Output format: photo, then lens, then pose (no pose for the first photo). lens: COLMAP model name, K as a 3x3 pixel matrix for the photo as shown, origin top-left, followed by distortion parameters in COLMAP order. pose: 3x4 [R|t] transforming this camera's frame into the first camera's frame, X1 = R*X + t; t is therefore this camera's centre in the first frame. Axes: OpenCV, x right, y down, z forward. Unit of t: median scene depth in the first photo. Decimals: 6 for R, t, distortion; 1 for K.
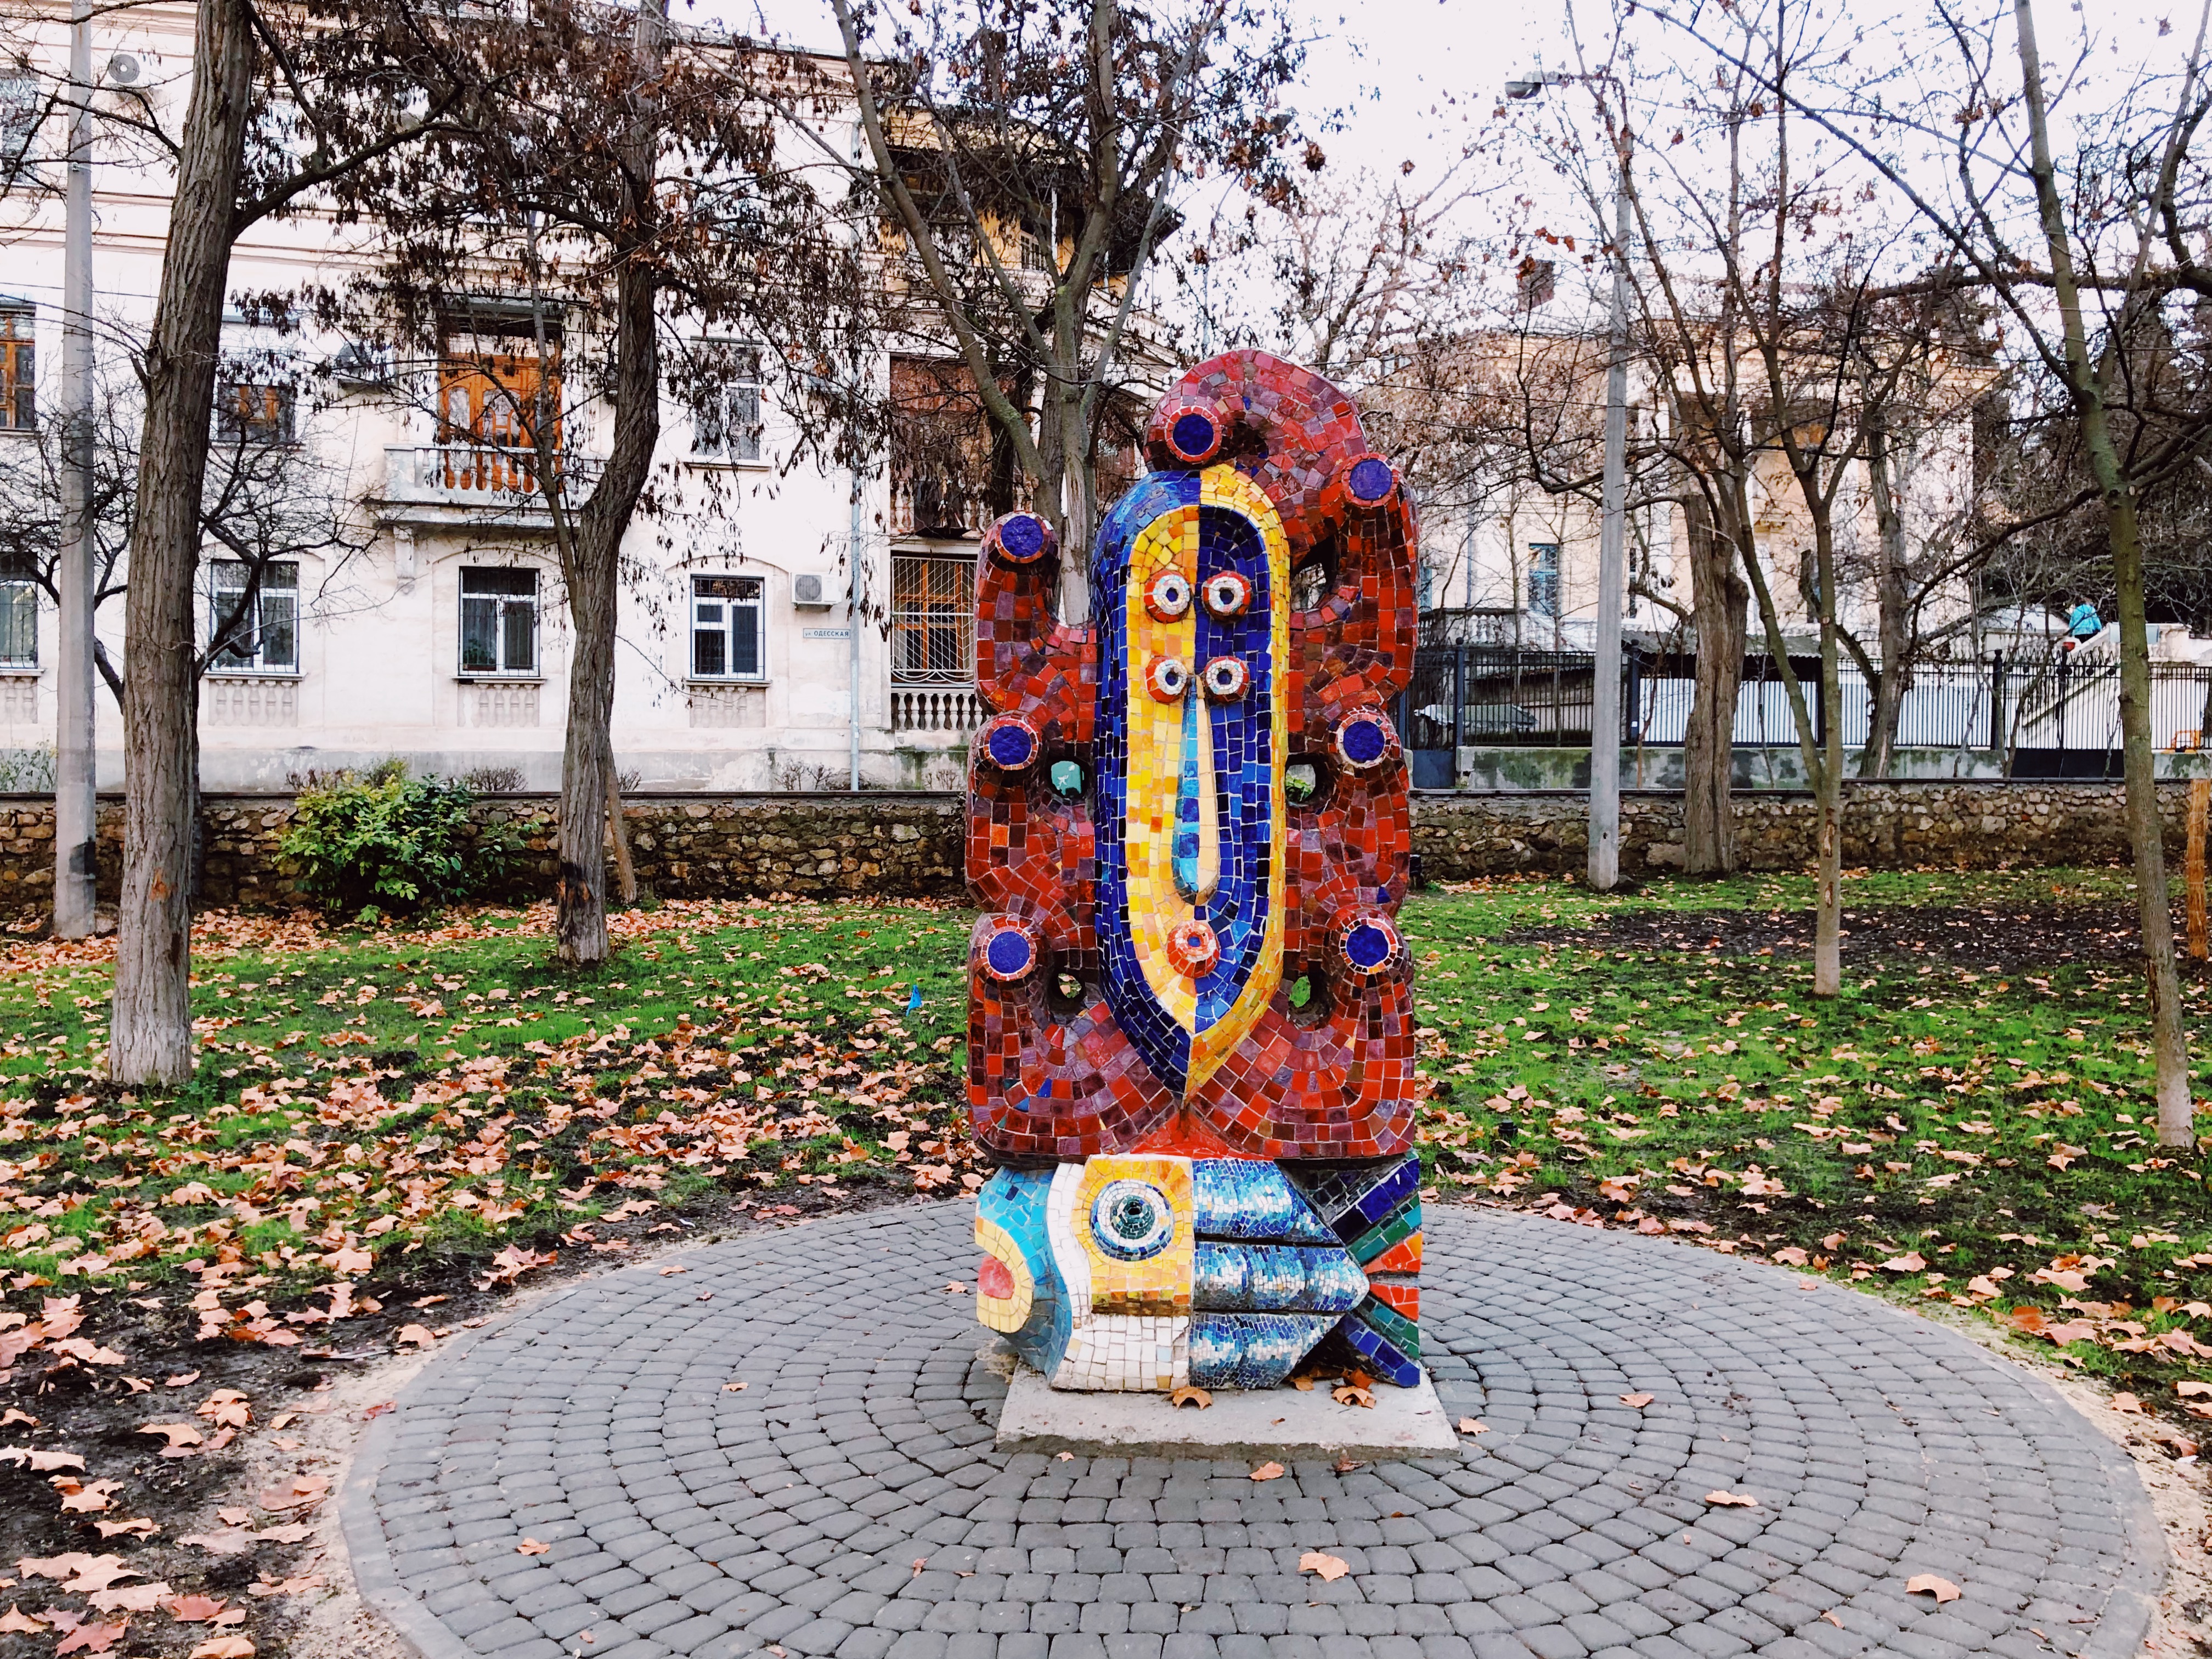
lens RADIAL K [[1825.6, 0, 1079.2], [0, 1825.6, 801.5], [0, 0, 1]] dist [0.095973, -0.112073]
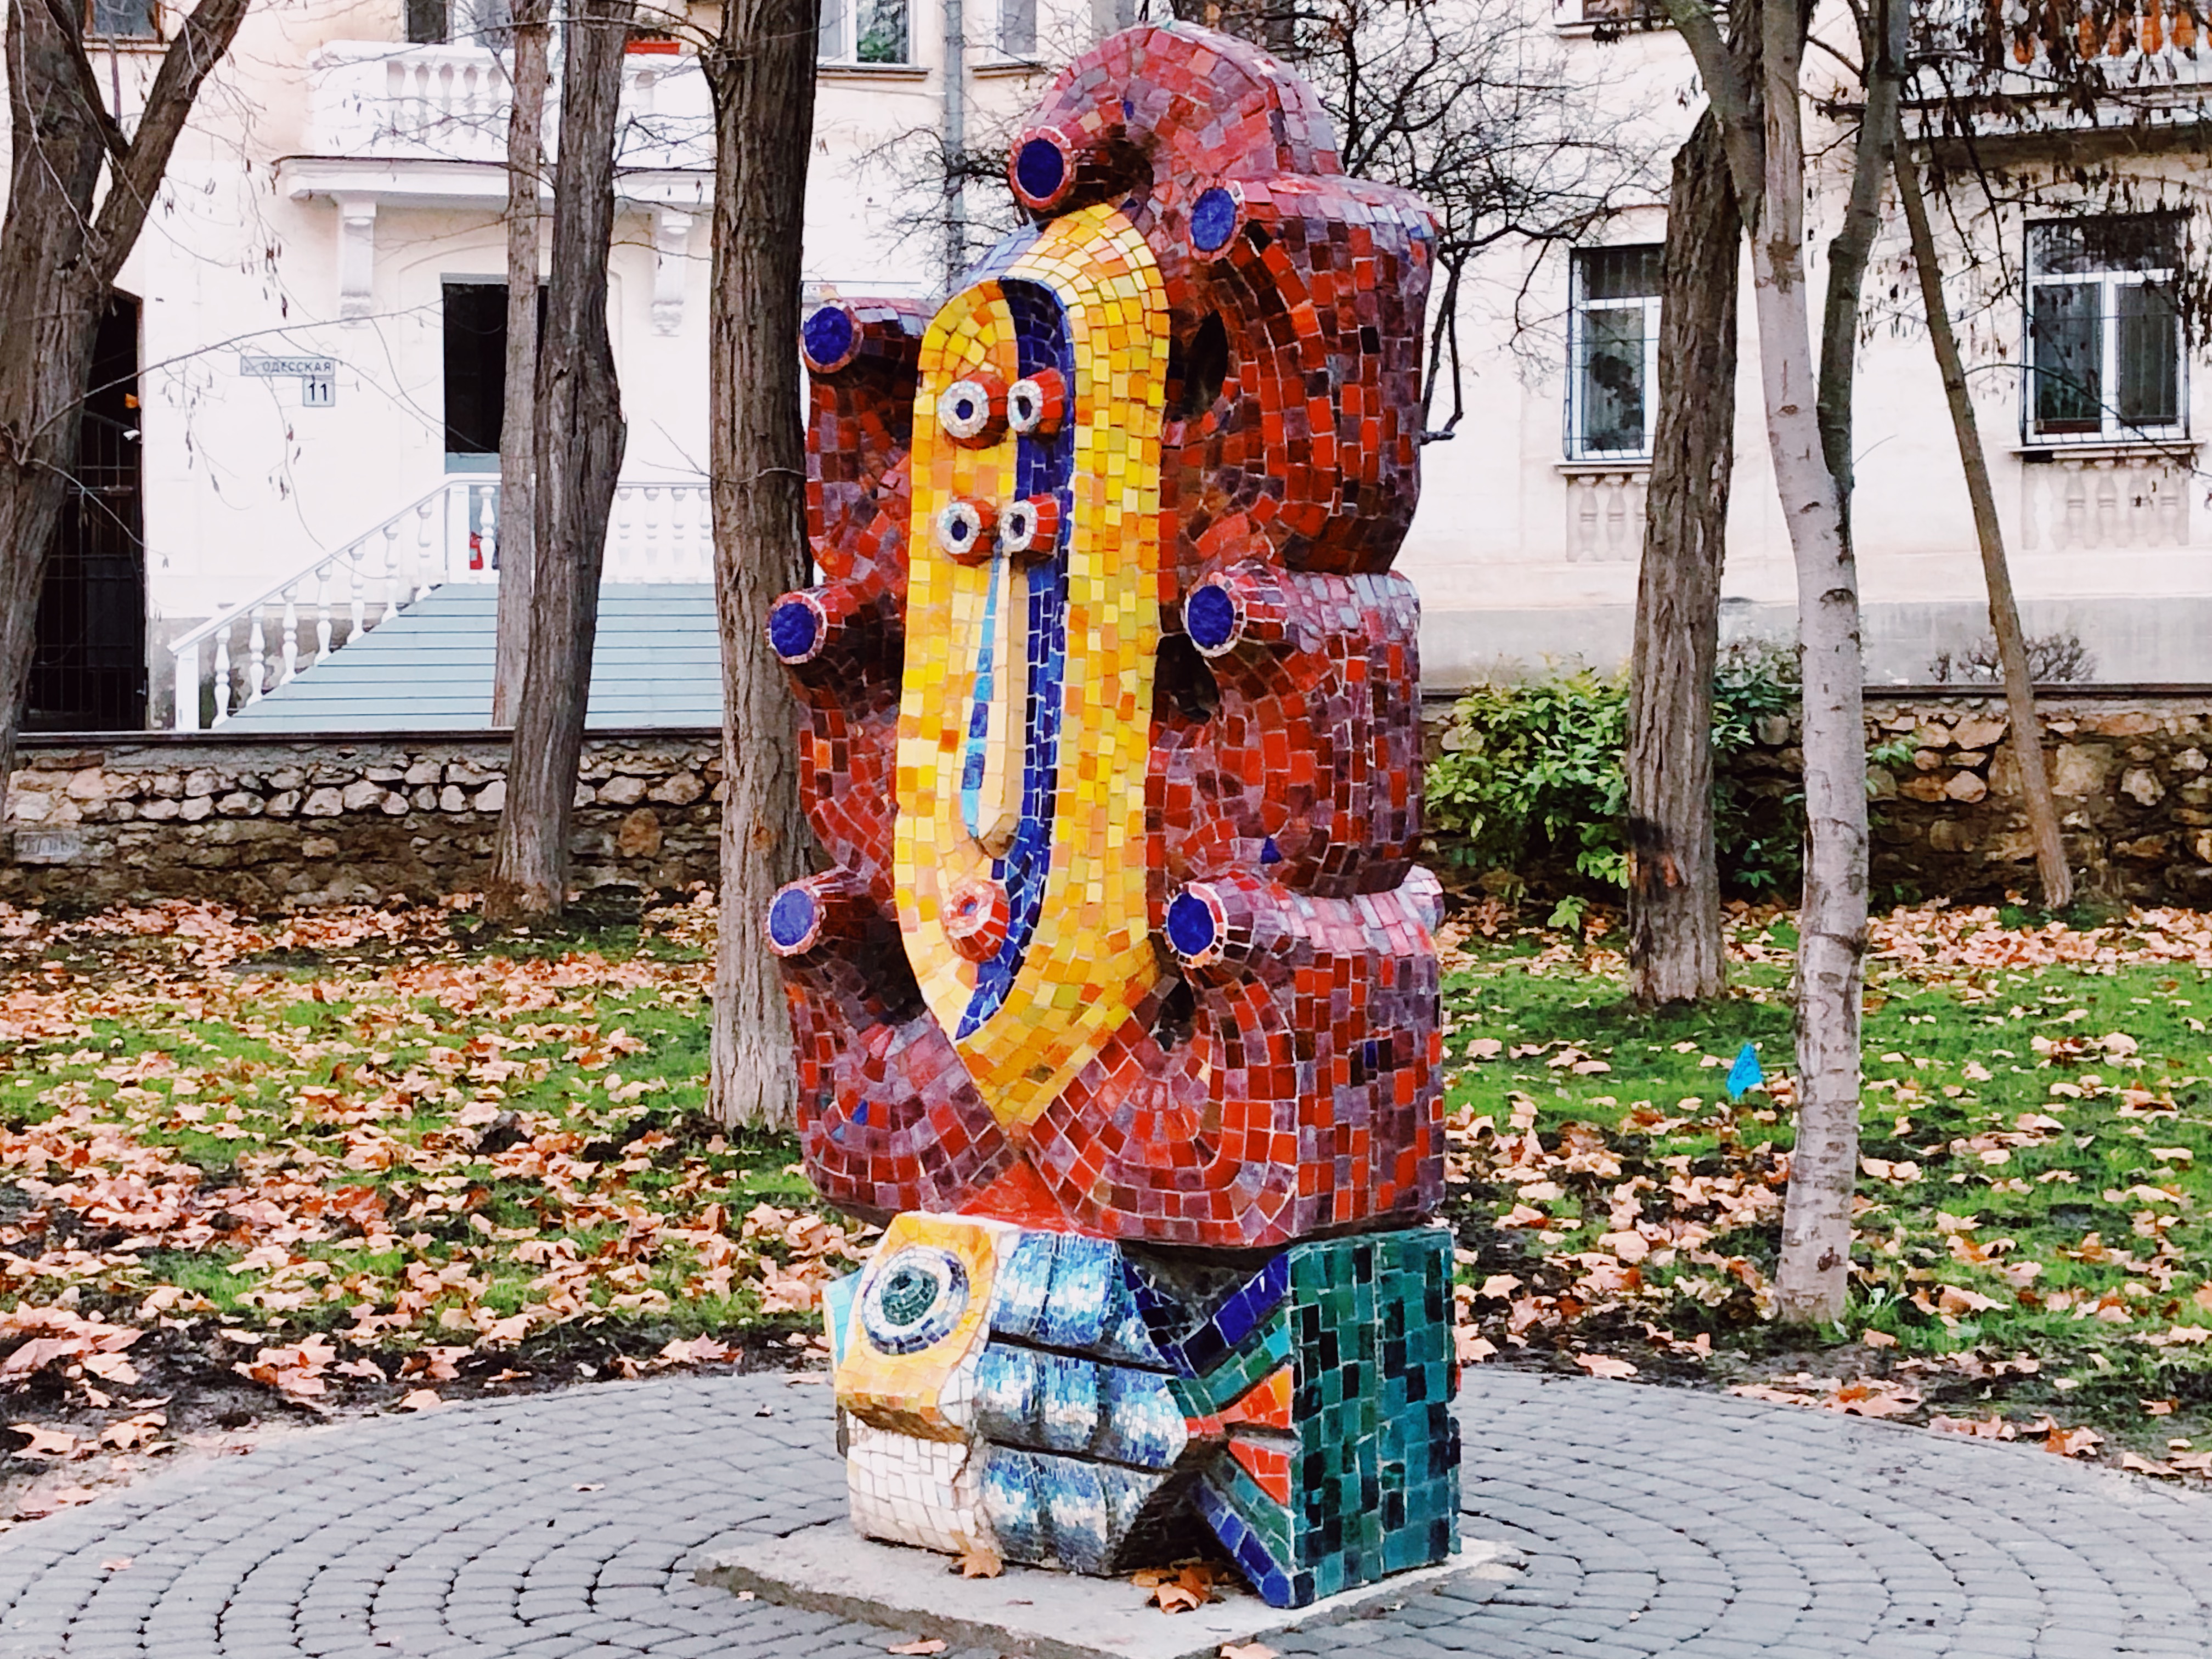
lens RADIAL K [[4519.5, 0, 1105.8], [0, 4519.5, 755.1], [0, 0, 1]] dist [0.247436, 0.247916]
pose [[0.737587, 0.005834, -0.675227, 1.233784], [0.002076, 0.999938, 0.010907, -0.000656], [0.675249, -0.009447, 0.737529, -0.229008]]
